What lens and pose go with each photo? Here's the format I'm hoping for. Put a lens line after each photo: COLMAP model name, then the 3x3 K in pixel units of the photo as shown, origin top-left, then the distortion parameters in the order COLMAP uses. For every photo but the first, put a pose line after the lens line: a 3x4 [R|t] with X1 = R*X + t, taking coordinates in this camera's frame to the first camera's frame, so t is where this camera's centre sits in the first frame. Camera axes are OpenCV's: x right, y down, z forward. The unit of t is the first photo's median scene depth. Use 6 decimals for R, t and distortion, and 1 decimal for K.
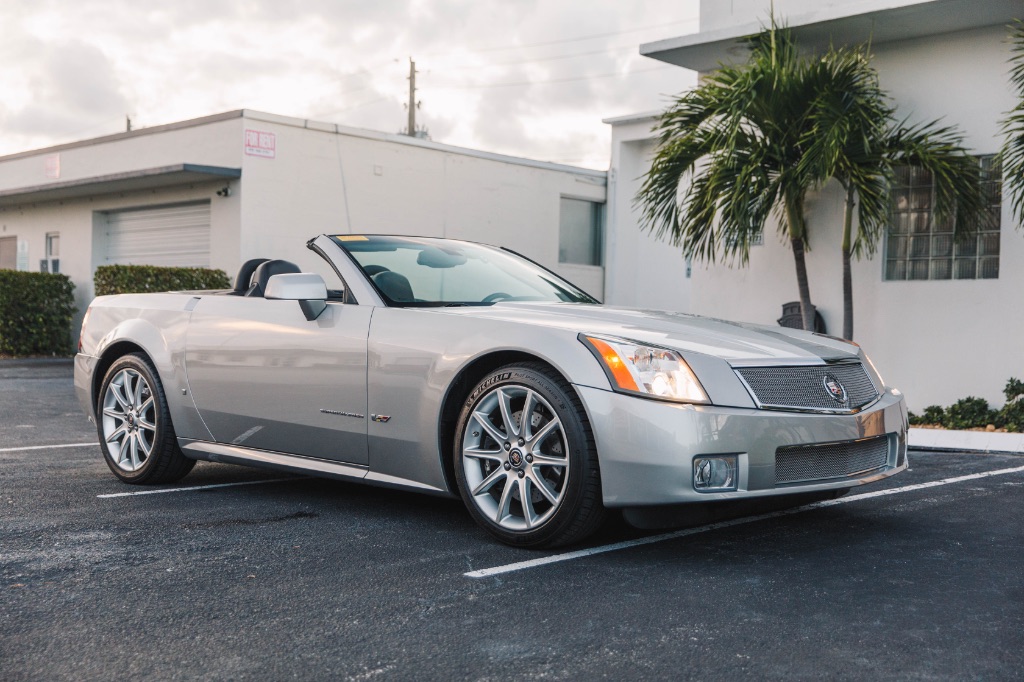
lens RADIAL K [[1248.3, 0, 512.2], [0, 1248.3, 355.6], [0, 0, 1]] dist [0.017113, -0.010741]
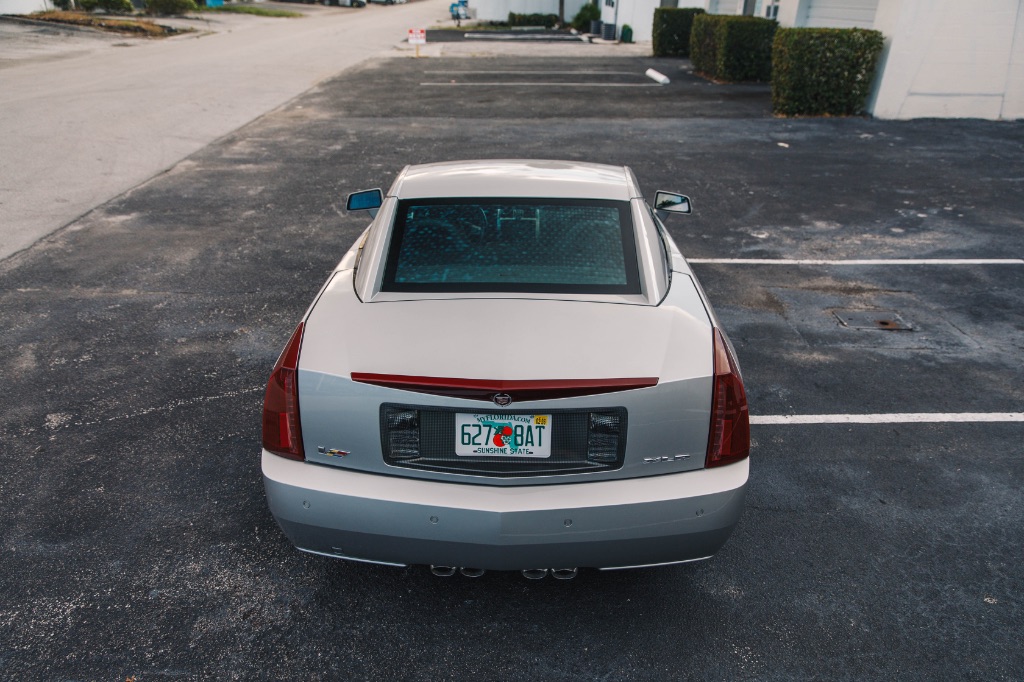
lens RADIAL K [[678.7, 0, 512.0], [0, 678.7, 341.0], [0, 0, 1]] dist [0.003550, 0.003773]
pose [[0.717372, 0.310768, -0.623539, 0.039328], [-0.016710, 0.902419, 0.430536, -0.129271], [0.696490, -0.298435, 0.652563, 0.369746]]
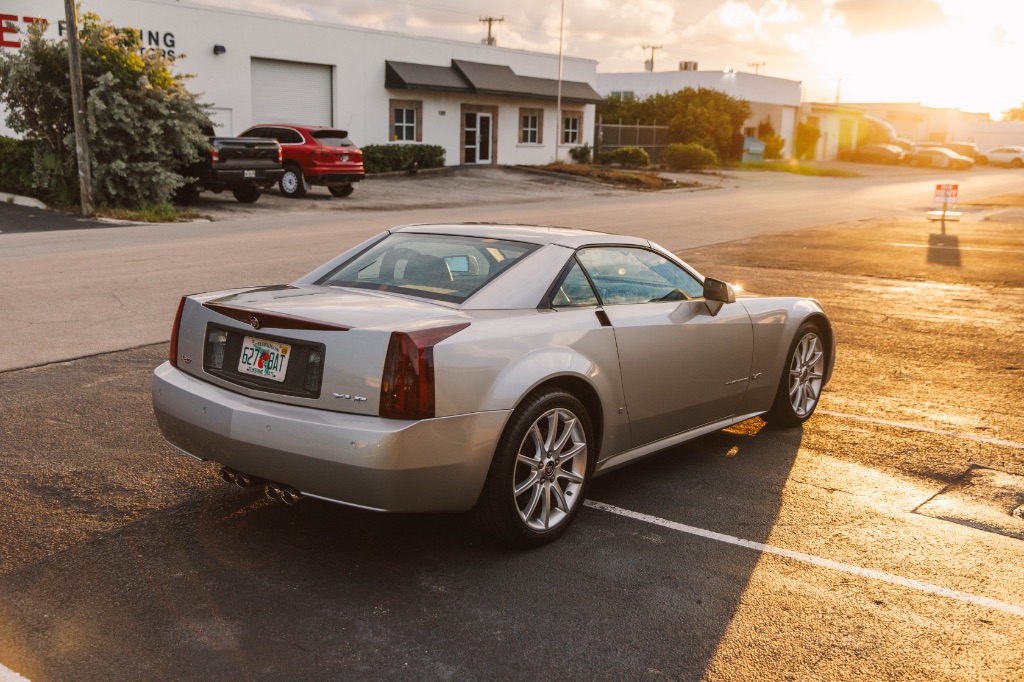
lens RADIAL K [[995.8, 0, 512.0], [0, 995.8, 341.0], [0, 0, 1]] dist [0.009502, 0.005023]
pose [[0.146217, 0.176207, -0.973433, 0.319550], [-0.038295, 0.984279, 0.172418, -0.091442], [0.988511, 0.012067, 0.150666, 0.536584]]
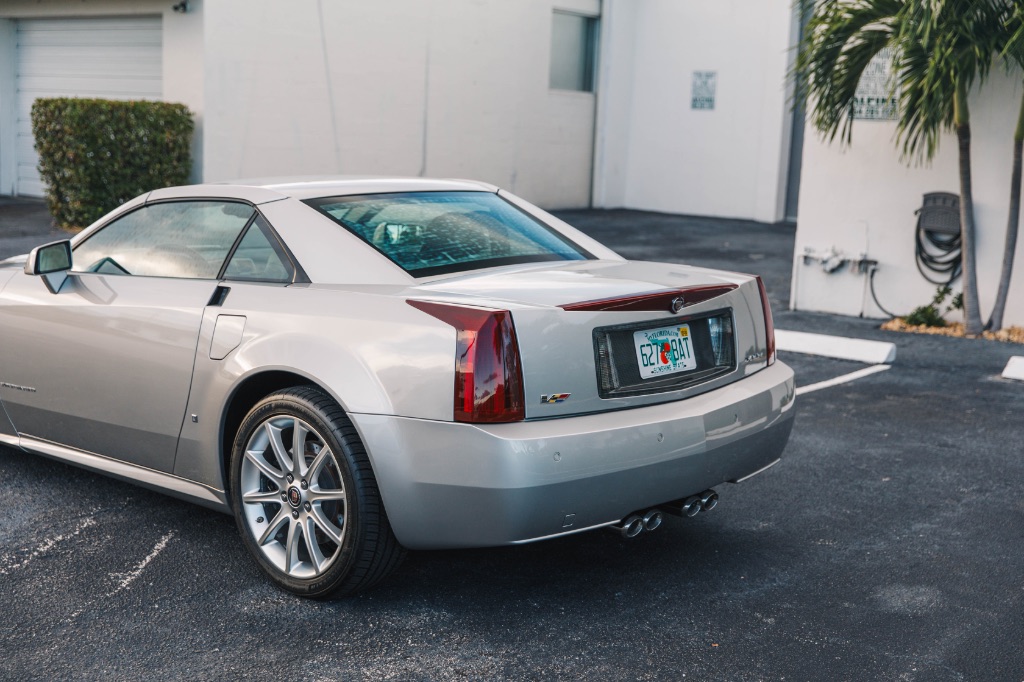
lens RADIAL K [[1393.9, 0, 512.0], [0, 1393.9, 341.0], [0, 0, 1]] dist [-0.001982, -0.007841]
pose [[0.995217, 0.004752, 0.097571, -0.178286], [-0.018175, 0.990384, 0.137150, -0.074133], [-0.095980, -0.138267, 0.985733, 0.066103]]
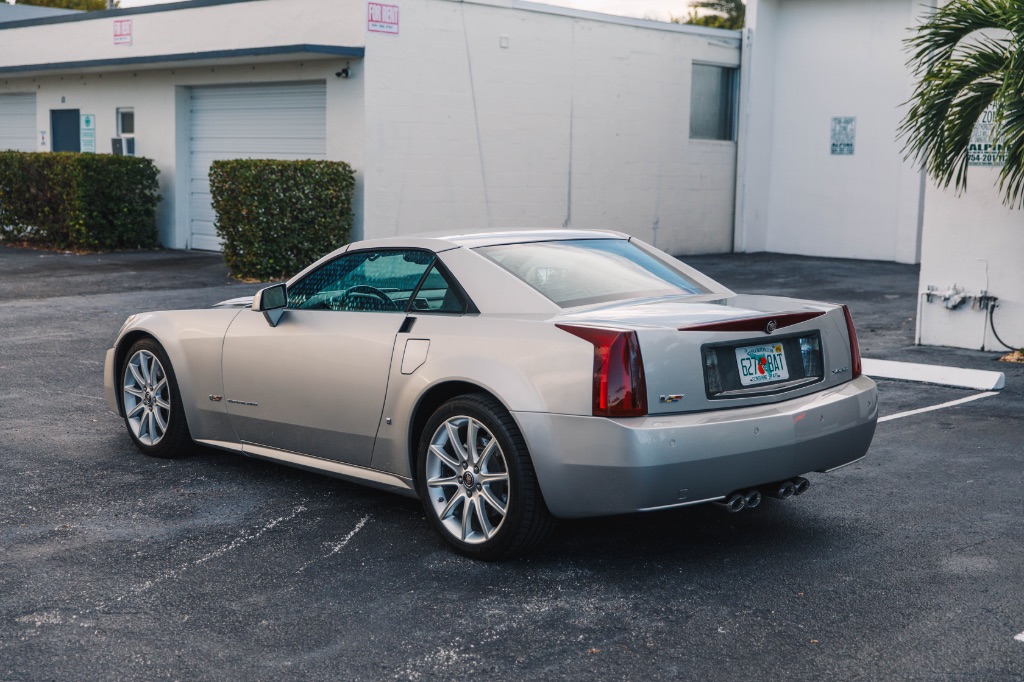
lens RADIAL K [[1430.4, 0, 512.0], [0, 1430.4, 341.0], [0, 0, 1]] dist [0.012010, 0.012425]
pose [[0.999979, -0.001527, -0.006234, -0.182198], [0.002158, 0.994732, 0.102487, -0.078508], [0.006045, -0.102498, 0.994715, -0.066466]]
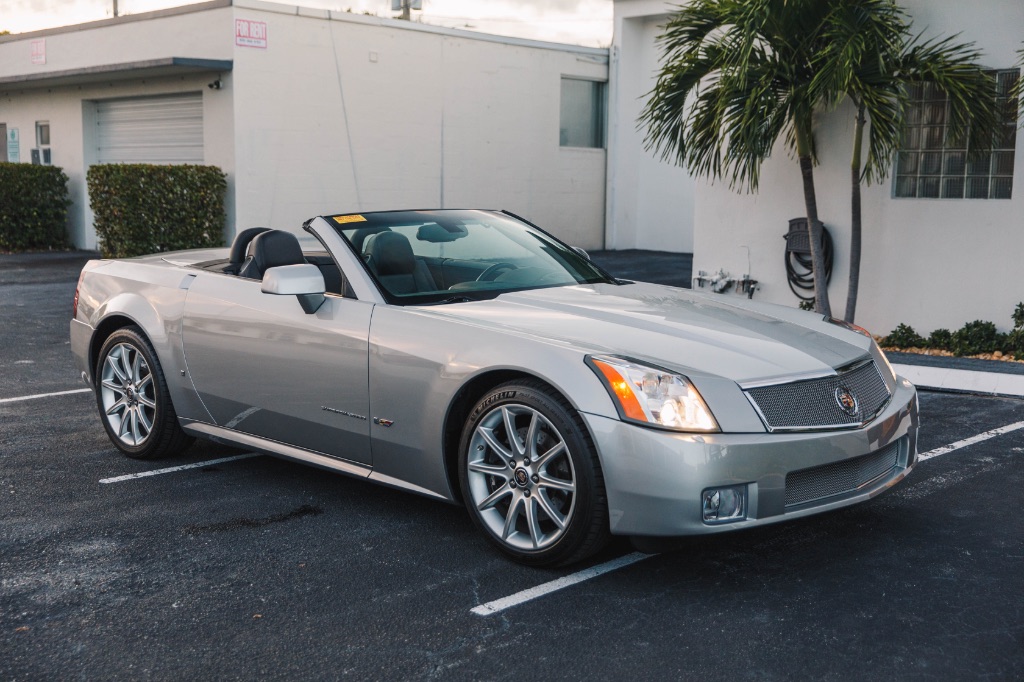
lens RADIAL K [[1248.3, 0, 512.2], [0, 1248.3, 355.6], [0, 0, 1]] dist [0.017113, -0.010741]
pose [[0.999948, -0.010100, -0.001343, -0.000992], [0.010187, 0.993084, 0.116964, -0.057484], [0.000153, -0.116971, 0.993135, 0.014316]]
